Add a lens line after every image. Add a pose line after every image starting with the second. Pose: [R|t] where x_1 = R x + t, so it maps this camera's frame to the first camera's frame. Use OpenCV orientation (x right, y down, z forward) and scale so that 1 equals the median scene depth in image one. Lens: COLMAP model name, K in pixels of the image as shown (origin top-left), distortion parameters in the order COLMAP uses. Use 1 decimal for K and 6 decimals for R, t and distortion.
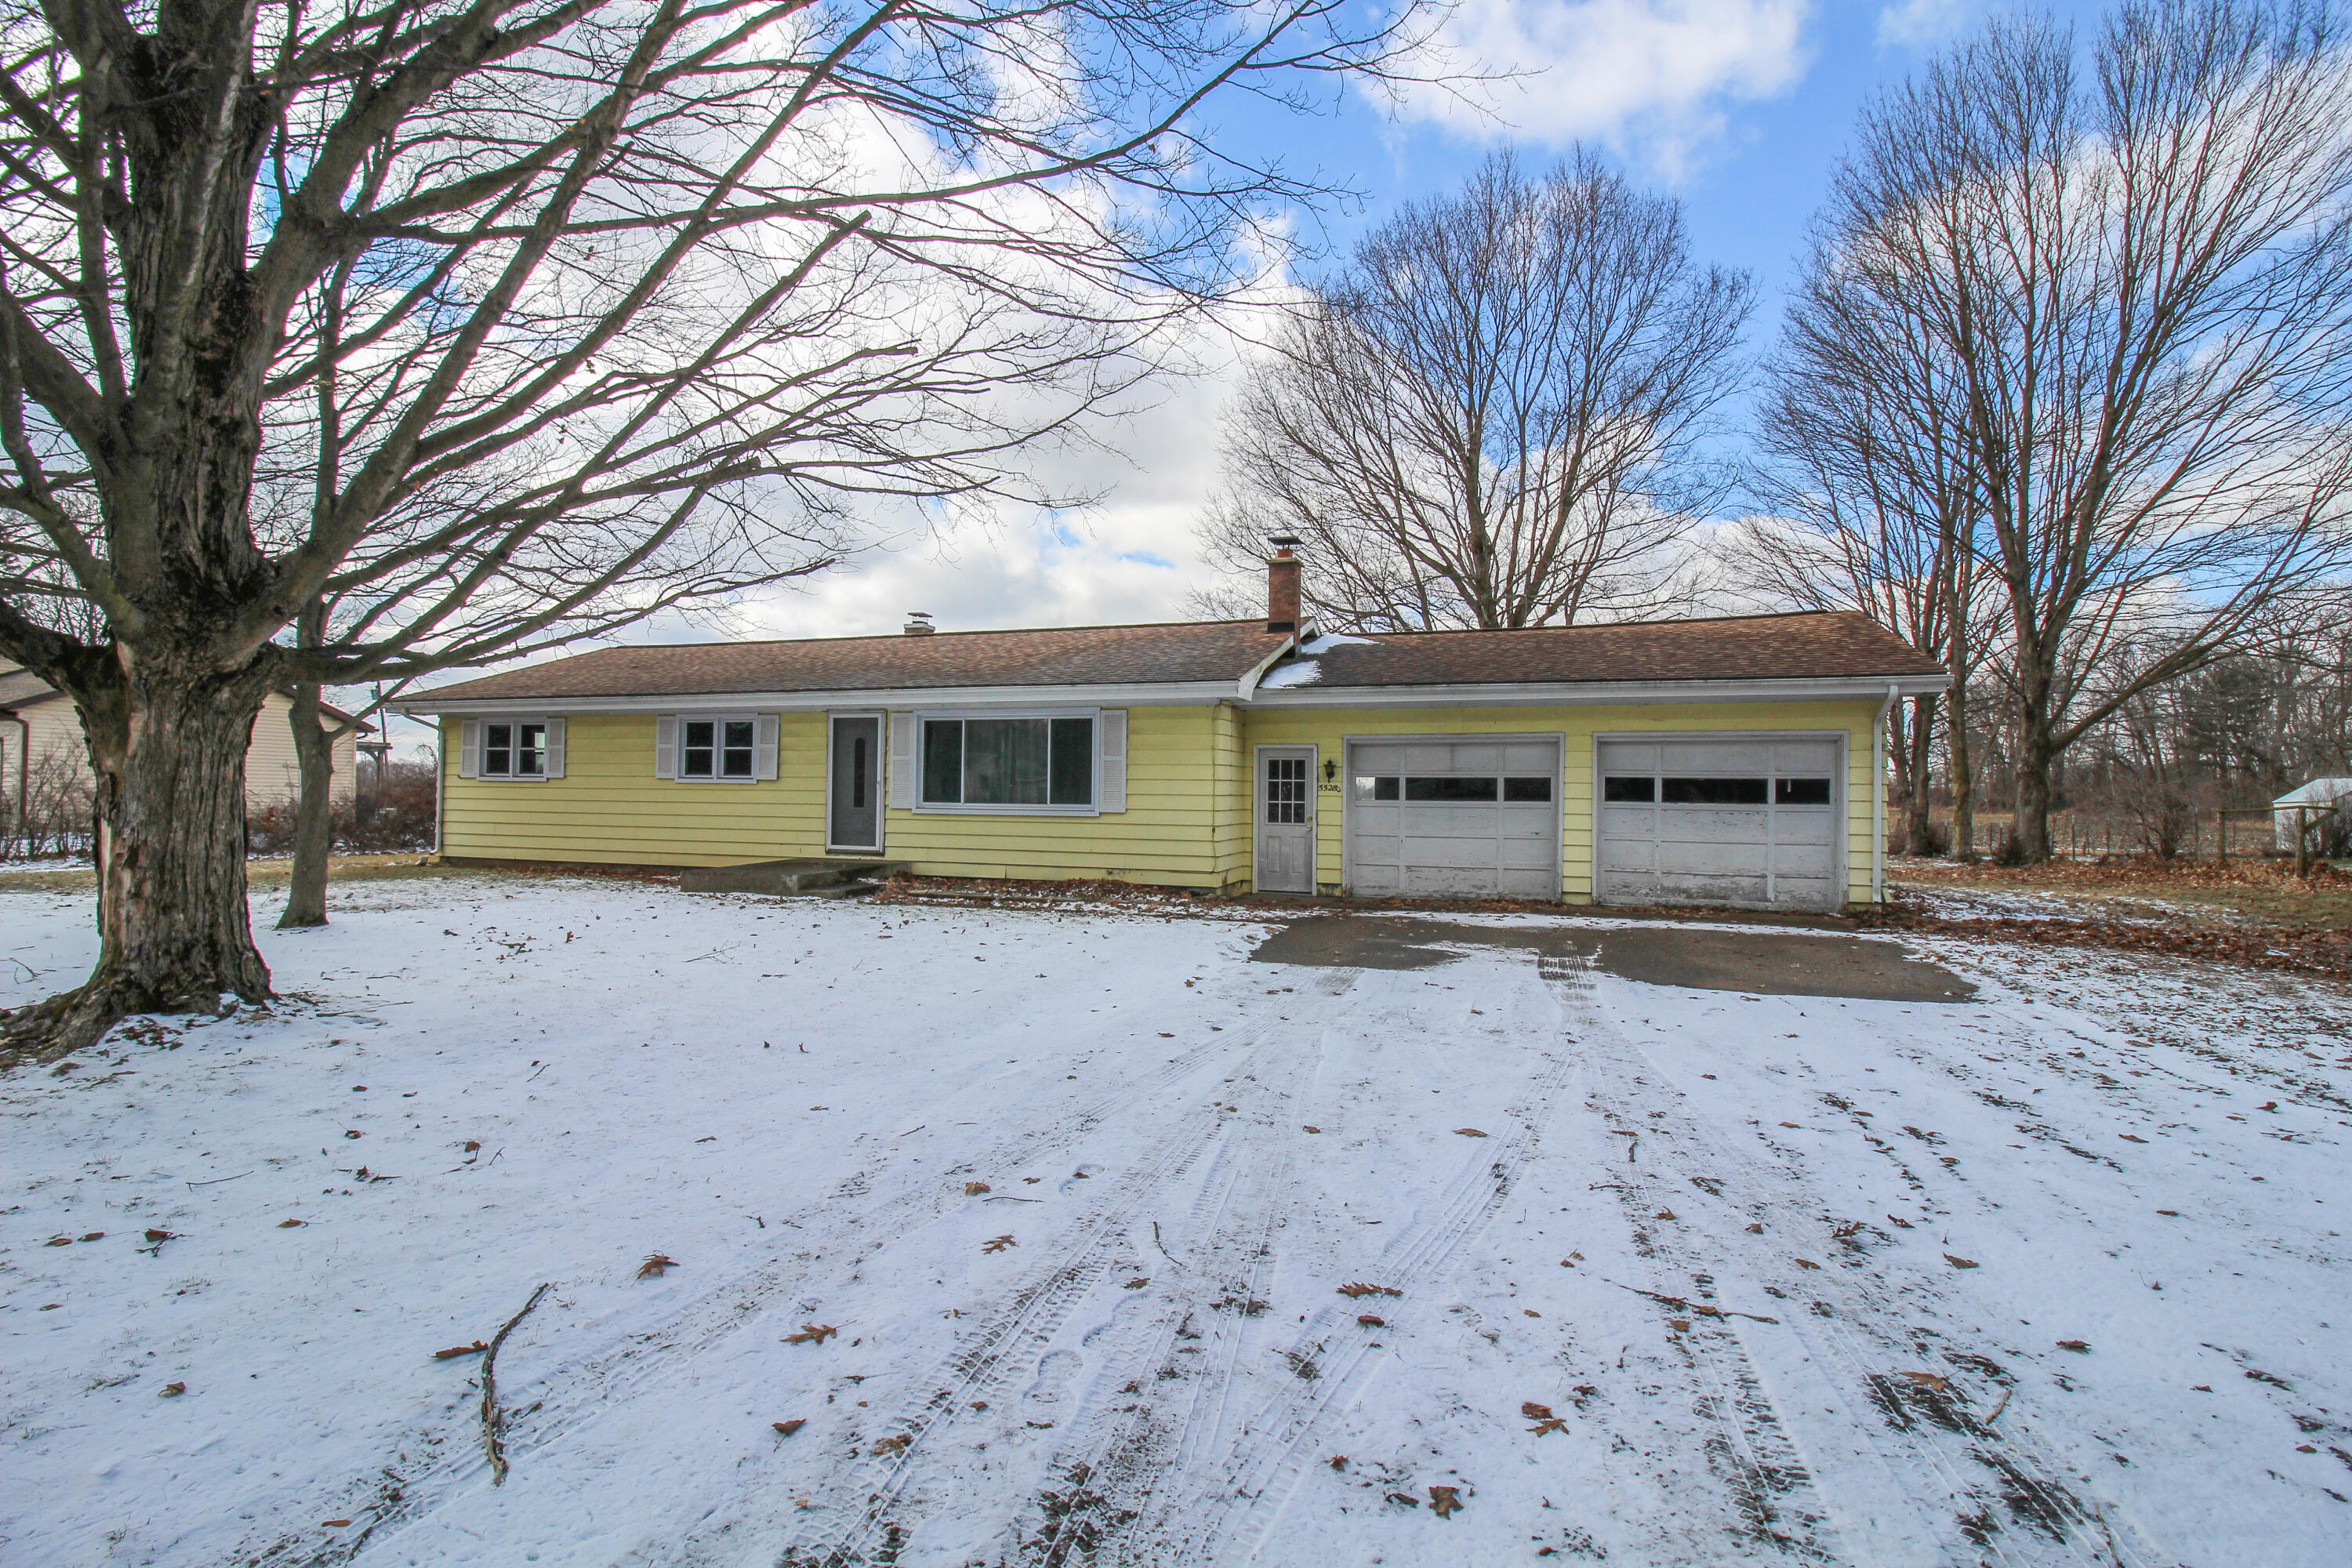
lens RADIAL K [[1092.4, 0, 1186.0], [0, 1092.4, 789.0], [0, 0, 1]] dist [0.004523, -0.015191]
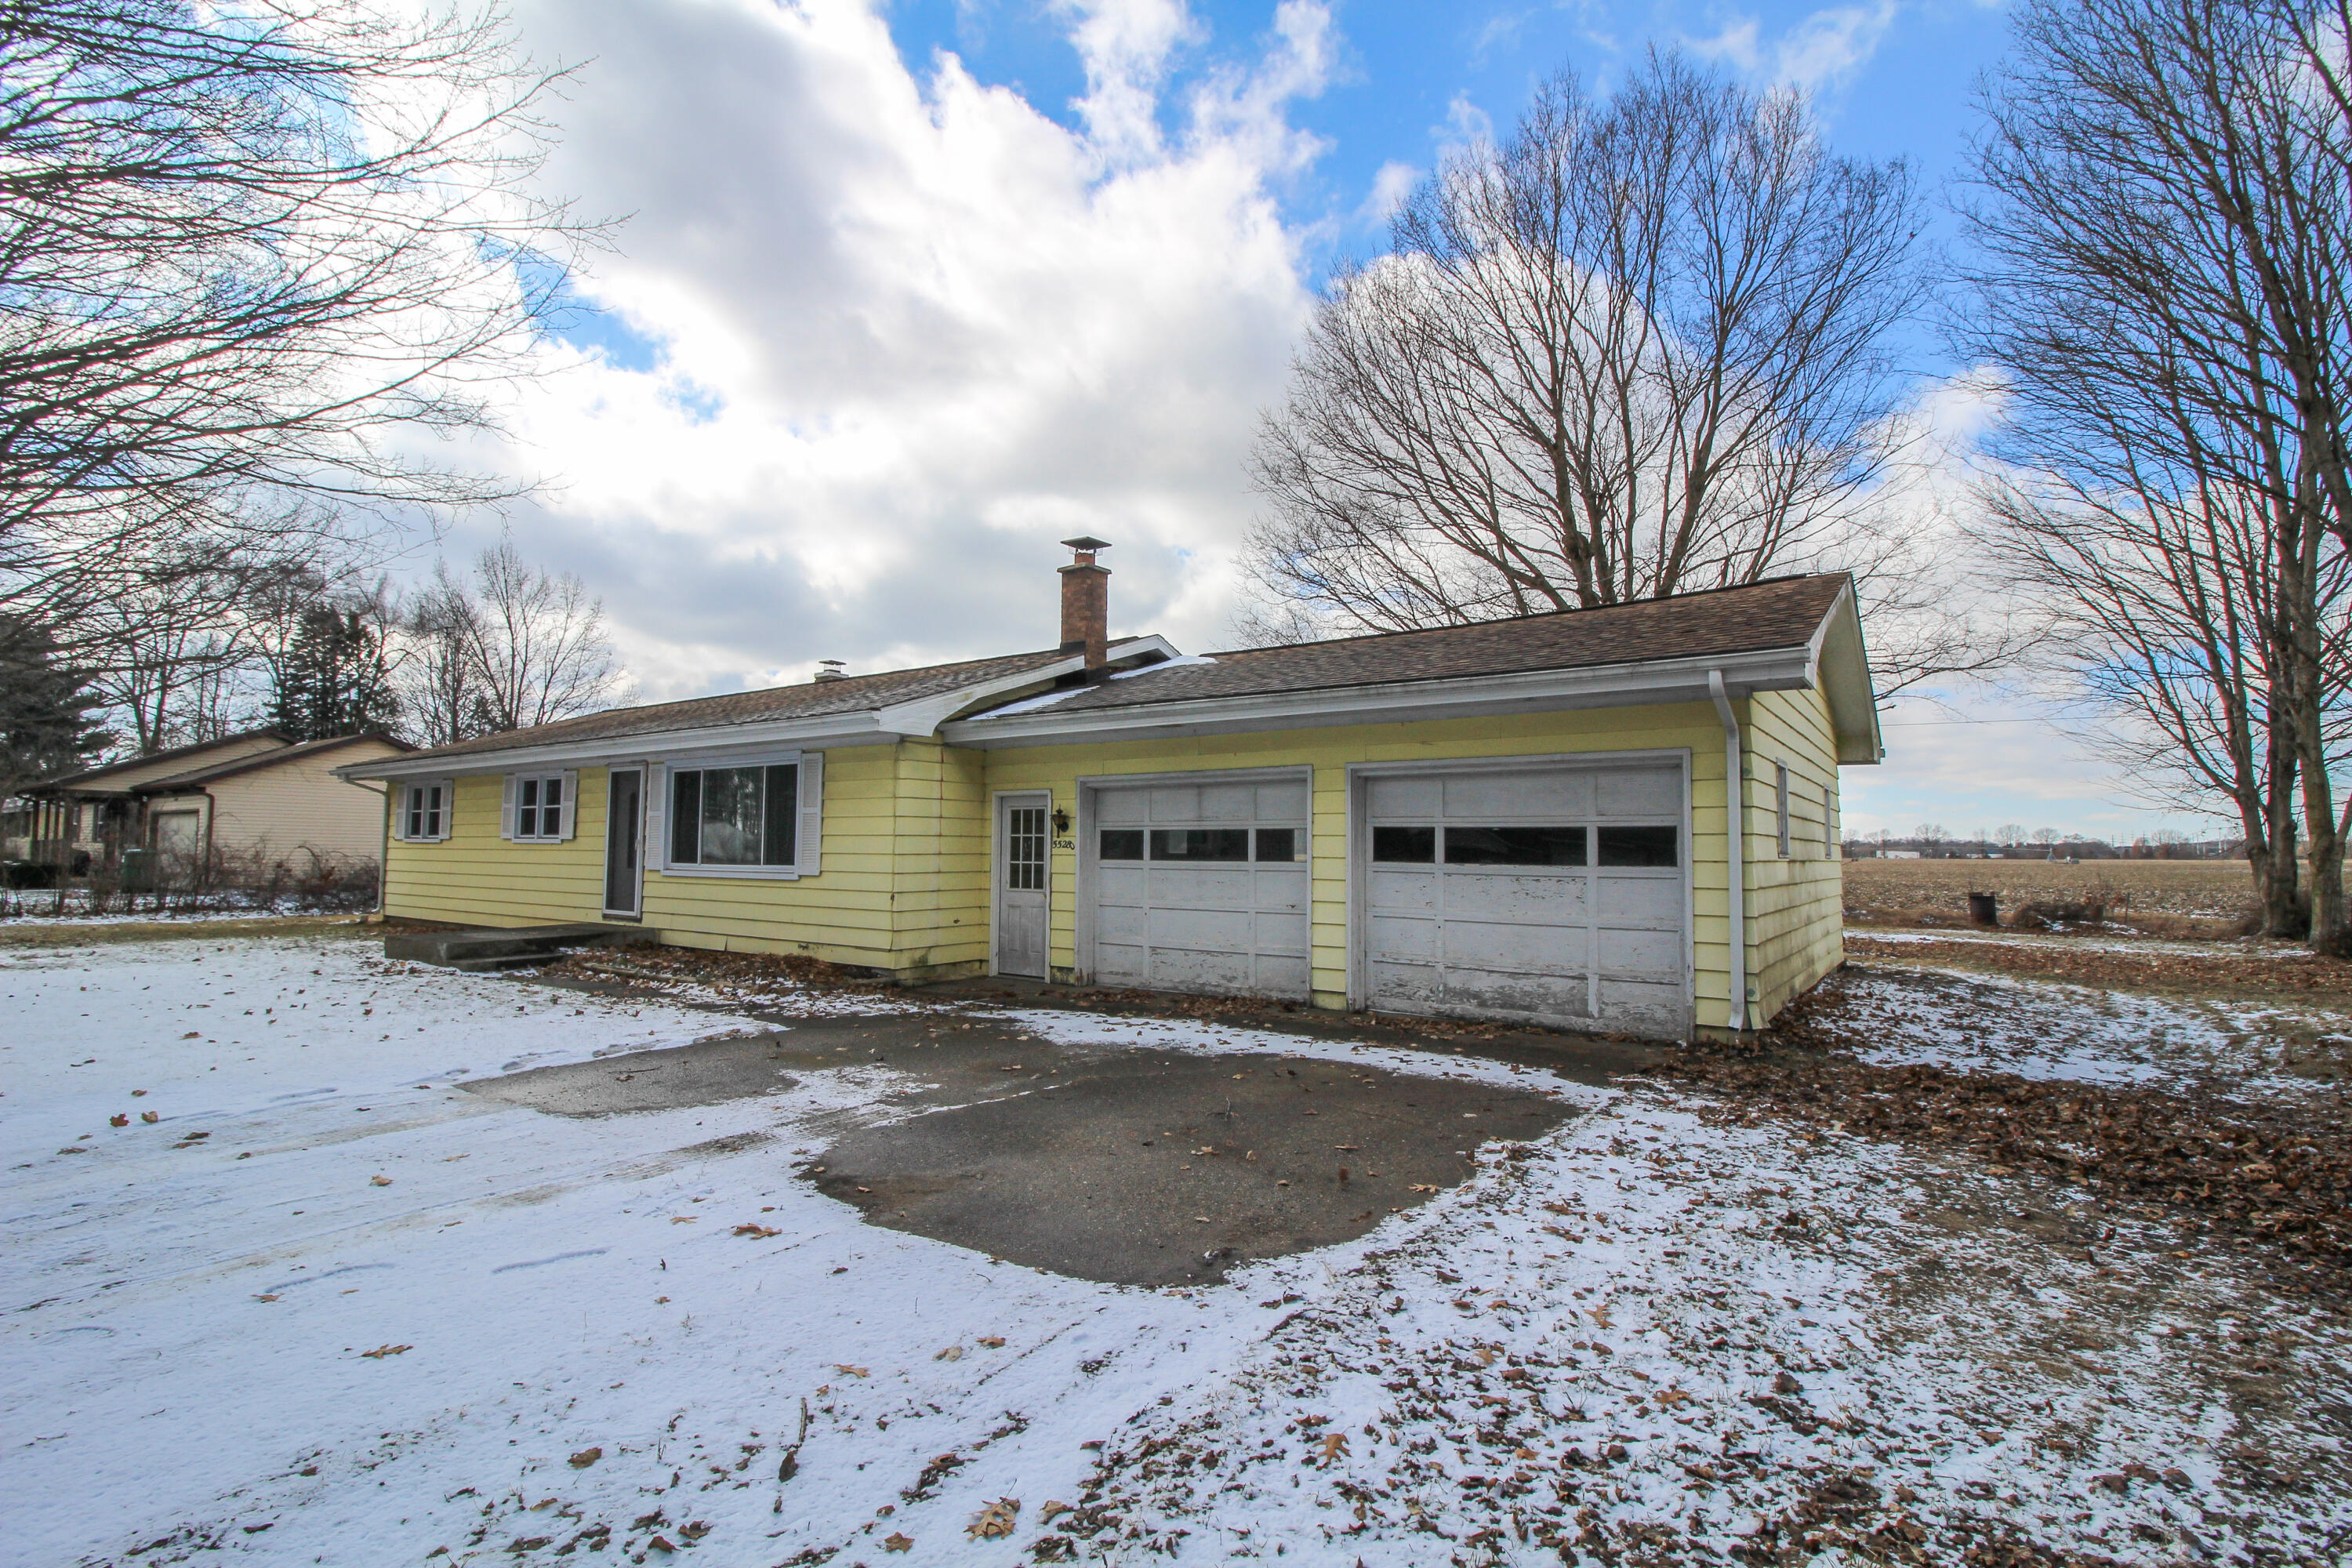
lens RADIAL K [[1092.4, 0, 1186.0], [0, 1092.4, 789.0], [0, 0, 1]] dist [0.004523, -0.015191]
pose [[0.957195, -0.019785, -0.288768, 0.441052], [0.004177, 0.998502, -0.054564, 0.002491], [0.289415, 0.051022, 0.955843, 0.275201]]
